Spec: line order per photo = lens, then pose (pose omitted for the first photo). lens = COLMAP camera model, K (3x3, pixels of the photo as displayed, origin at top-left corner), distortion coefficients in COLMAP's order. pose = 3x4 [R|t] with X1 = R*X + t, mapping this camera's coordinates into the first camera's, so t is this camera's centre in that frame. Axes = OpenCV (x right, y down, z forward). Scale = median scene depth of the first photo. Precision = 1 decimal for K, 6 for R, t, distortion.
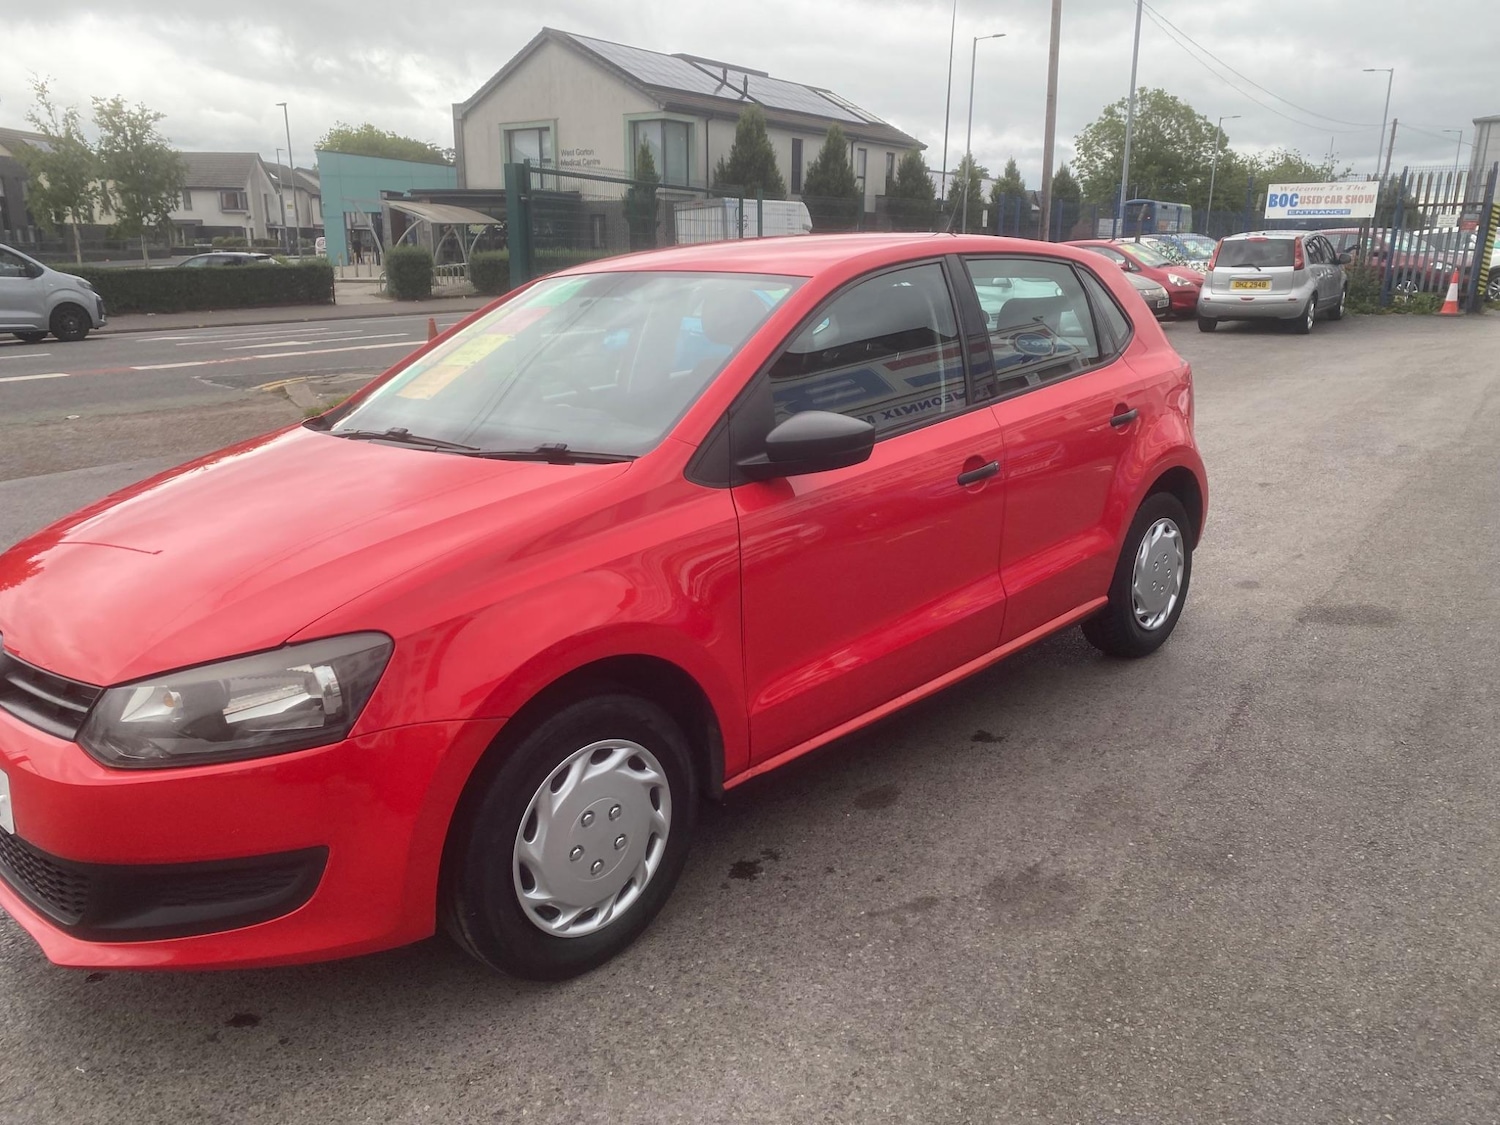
lens RADIAL K [[1118.9, 0, 749.2], [0, 1118.9, 557.5], [0, 0, 1]] dist [0.021794, -0.016191]
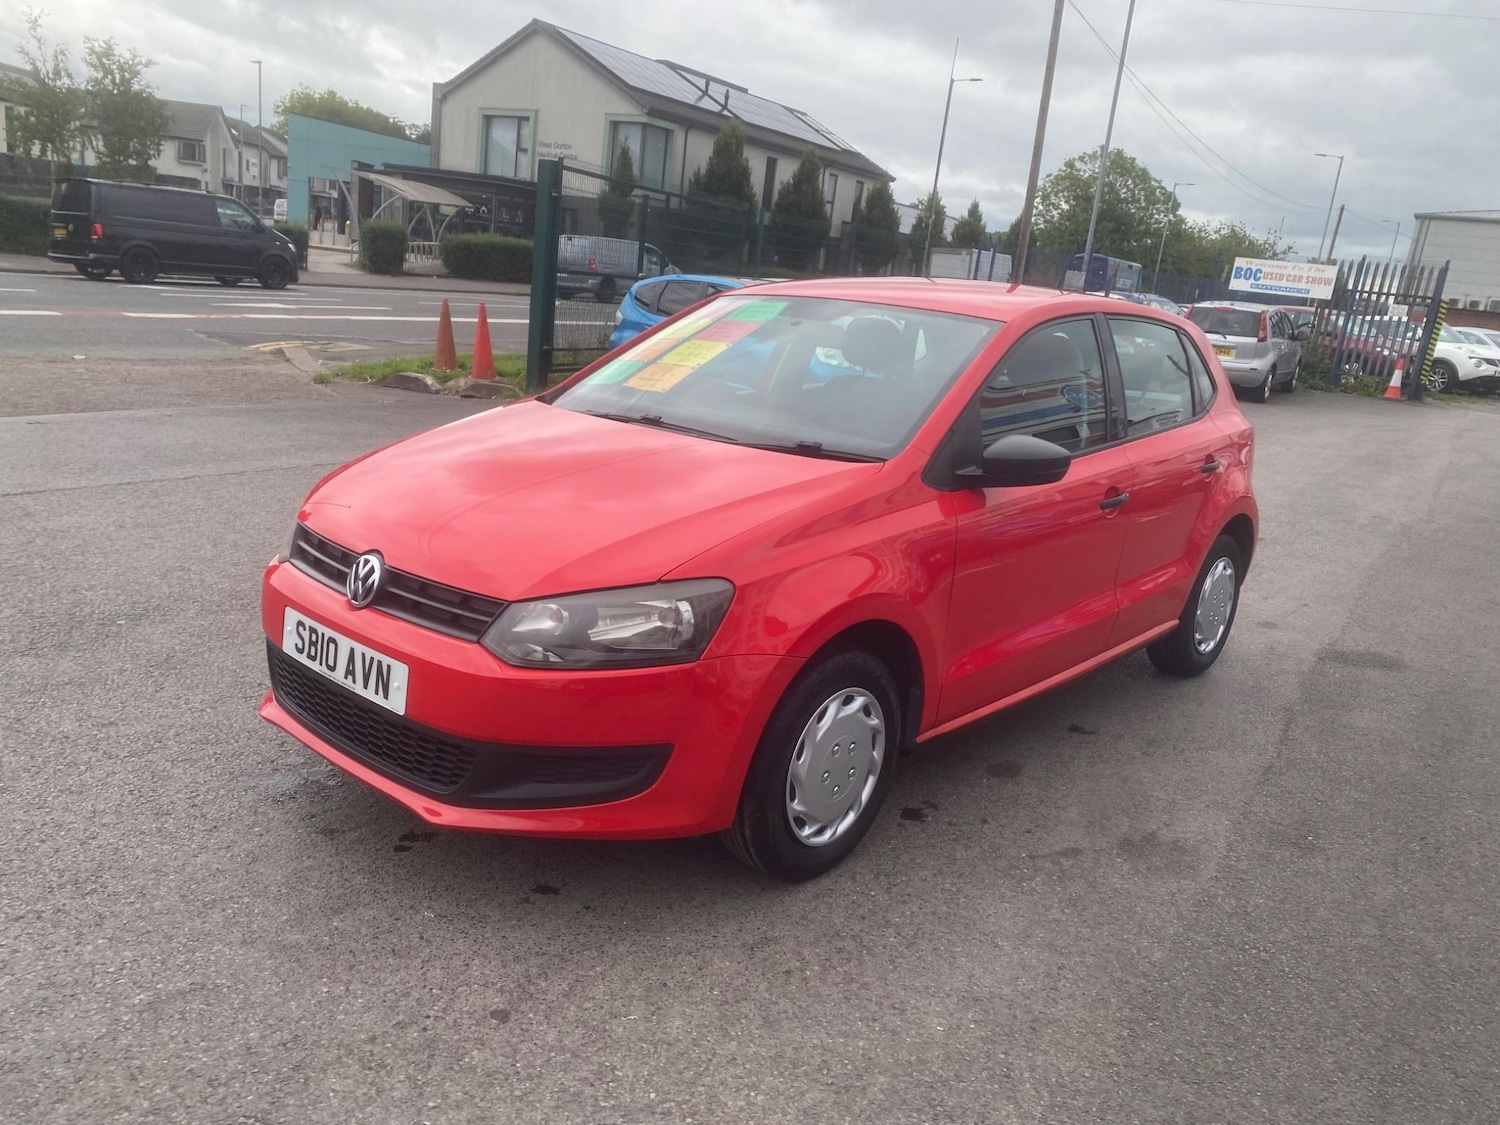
lens RADIAL K [[1118.9, 0, 729.2], [0, 1118.9, 554.4], [0, 0, 1]] dist [0.021794, -0.016191]
pose [[0.993899, 0.098207, 0.050198, -0.208503], [-0.097630, 0.995127, -0.013826, 0.029753], [-0.051311, 0.008841, 0.998644, -0.129304]]
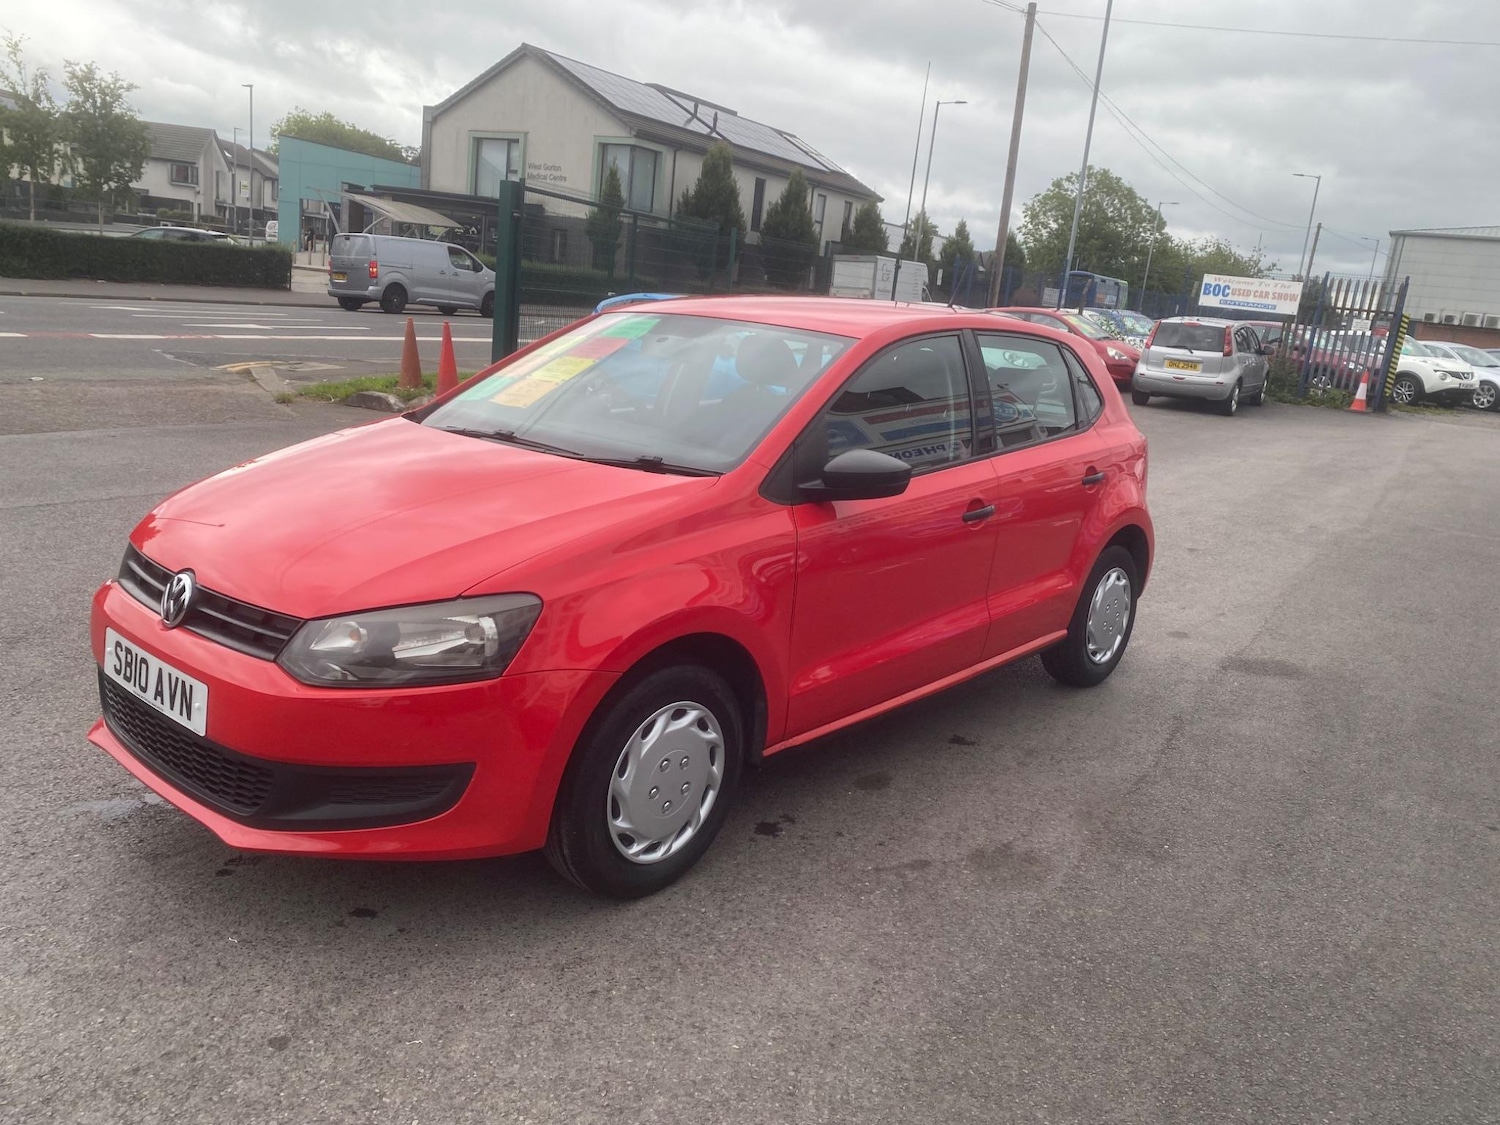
lens RADIAL K [[1118.9, 0, 754.1], [0, 1118.9, 531.7], [0, 0, 1]] dist [0.021794, -0.016191]
pose [[0.993503, 0.090313, 0.069252, -0.093933], [-0.086925, 0.994935, -0.050478, 0.020533], [-0.073460, 0.044130, 0.996321, -0.138356]]
